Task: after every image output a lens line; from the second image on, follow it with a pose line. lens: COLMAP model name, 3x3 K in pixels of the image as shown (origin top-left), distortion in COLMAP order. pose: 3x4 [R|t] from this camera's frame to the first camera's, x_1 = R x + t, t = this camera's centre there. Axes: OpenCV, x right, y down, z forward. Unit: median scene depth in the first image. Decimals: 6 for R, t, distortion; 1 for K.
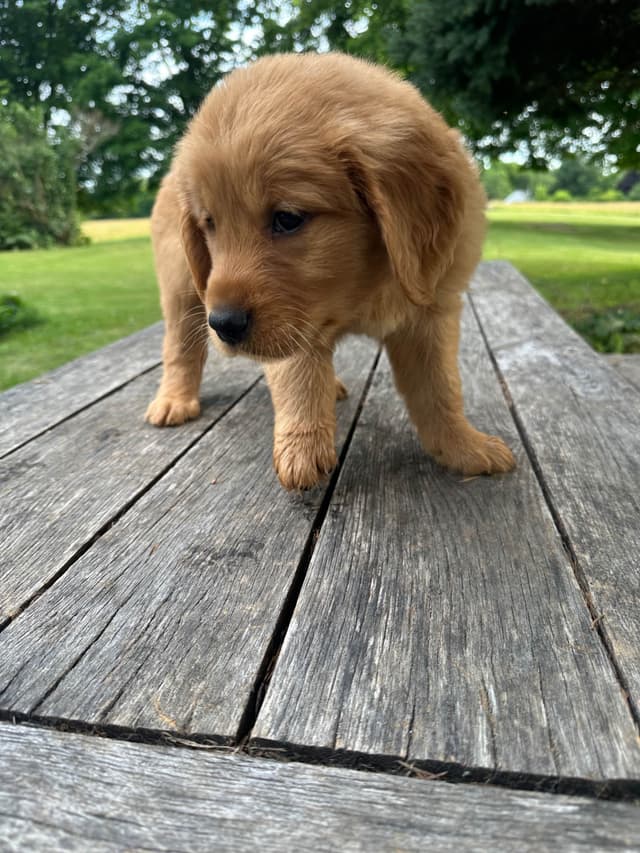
lens RADIAL K [[627.6, 0, 316.2], [0, 627.6, 426.0], [0, 0, 1]] dist [-0.020635, -0.002640]
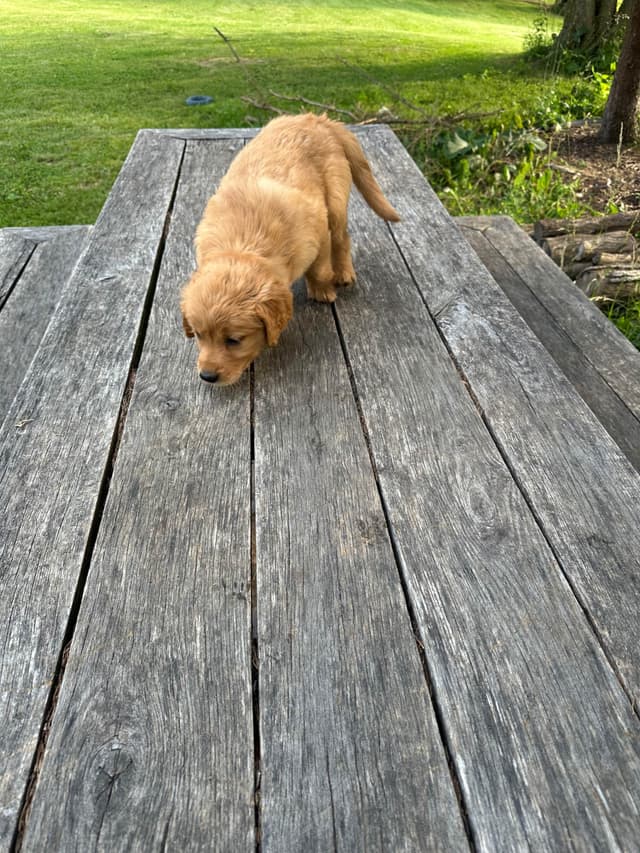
lens RADIAL K [[615.2, 0, 326.0], [0, 615.2, 423.7], [0, 0, 1]] dist [0.010702, -0.025031]
pose [[0.956719, -0.141547, 0.254268, -0.580747], [0.049038, 0.939659, 0.338580, -0.907762], [-0.286851, -0.311457, 0.905931, 0.035611]]
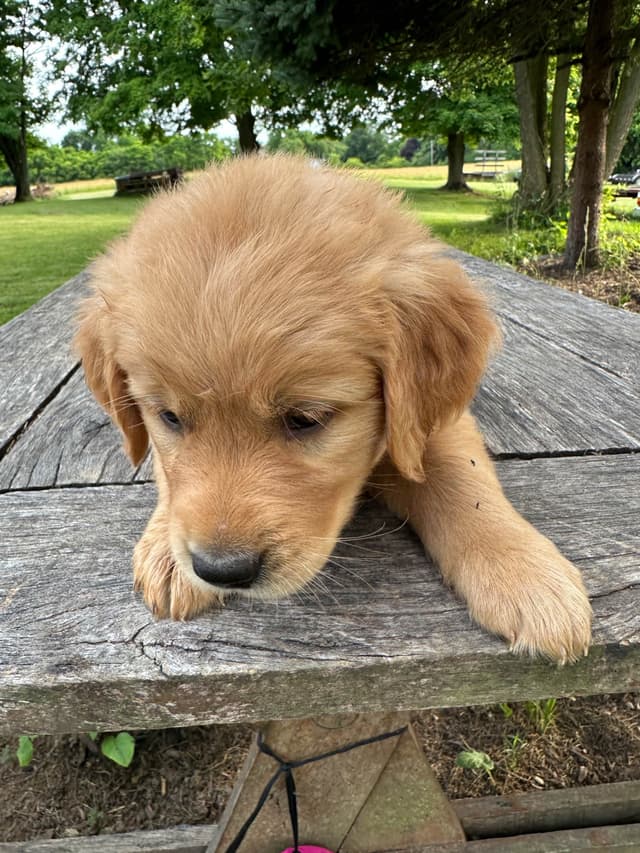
lens RADIAL K [[614.1, 0, 273.2], [0, 614.1, 400.4], [0, 0, 1]] dist [-0.009363, -0.002394]
pose [[0.972340, -0.093201, 0.214167, -0.717229], [0.090257, 0.995641, 0.023506, 0.224635], [-0.215425, -0.003526, 0.976514, -0.241680]]
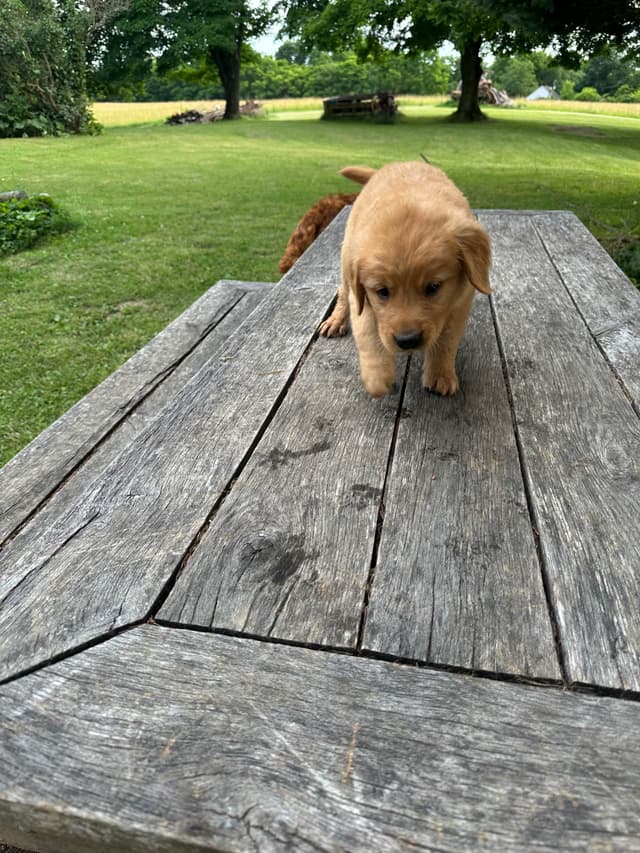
lens RADIAL K [[618.7, 0, 314.5], [0, 618.7, 419.9], [0, 0, 1]] dist [-0.002708, -0.010327]
pose [[0.999224, 0.039371, 0.001349, -0.655454], [-0.039127, 0.987905, 0.150042, -0.337571], [0.004575, -0.149978, 0.988679, -0.441319]]
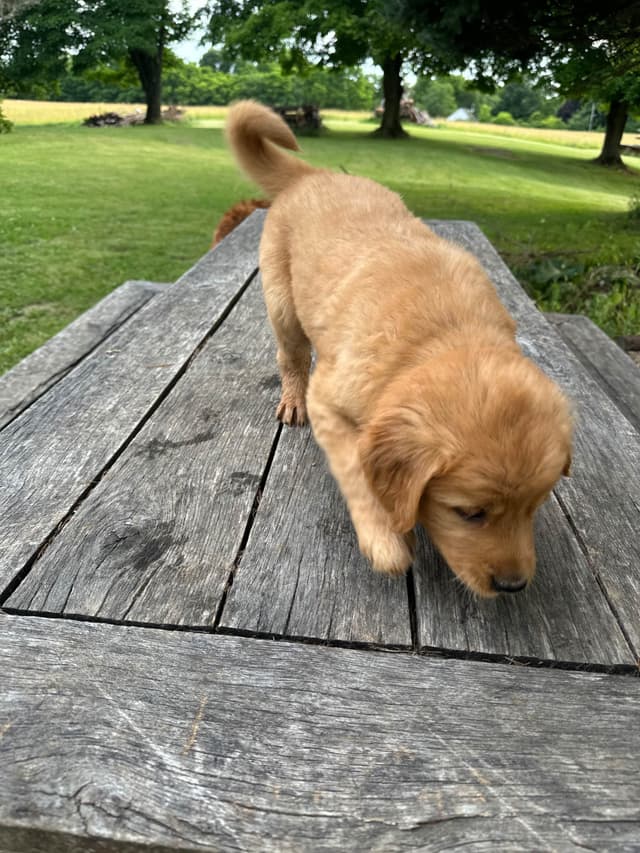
lens RADIAL K [[623.9, 0, 325.0], [0, 623.9, 424.8], [0, 0, 1]] dist [-0.001810, -0.016298]
pose [[0.990848, 0.031115, 0.131347, -0.489091], [-0.048559, 0.990089, 0.131776, -0.264922], [-0.125945, -0.136948, 0.982539, -0.478525]]
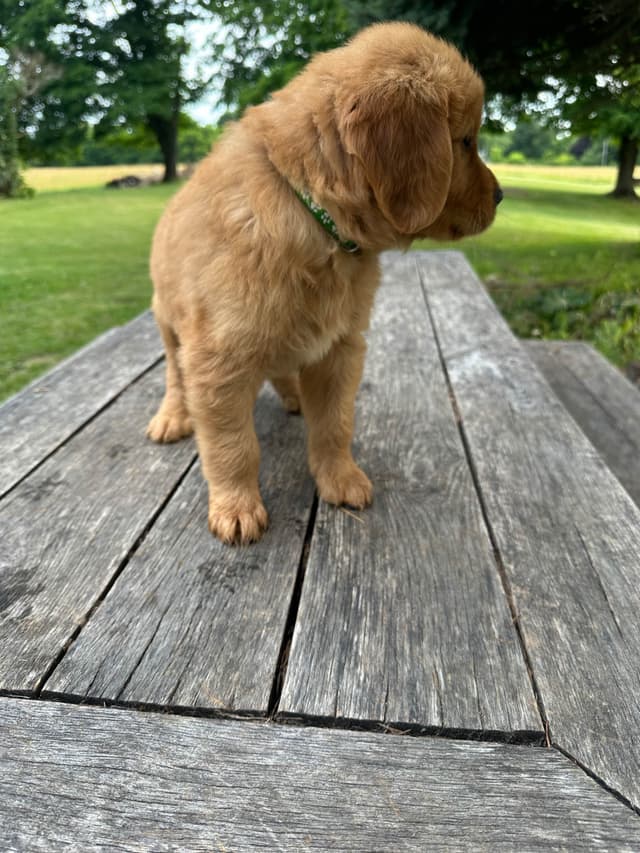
lens RADIAL K [[630.6, 0, 321.4], [0, 630.6, 422.0], [0, 0, 1]] dist [-0.009765, -0.018492]
pose [[0.996523, 0.002977, 0.083264, -0.100078], [-0.007760, 0.998334, 0.057173, -0.203025], [-0.082955, -0.057620, 0.994886, -0.336715]]
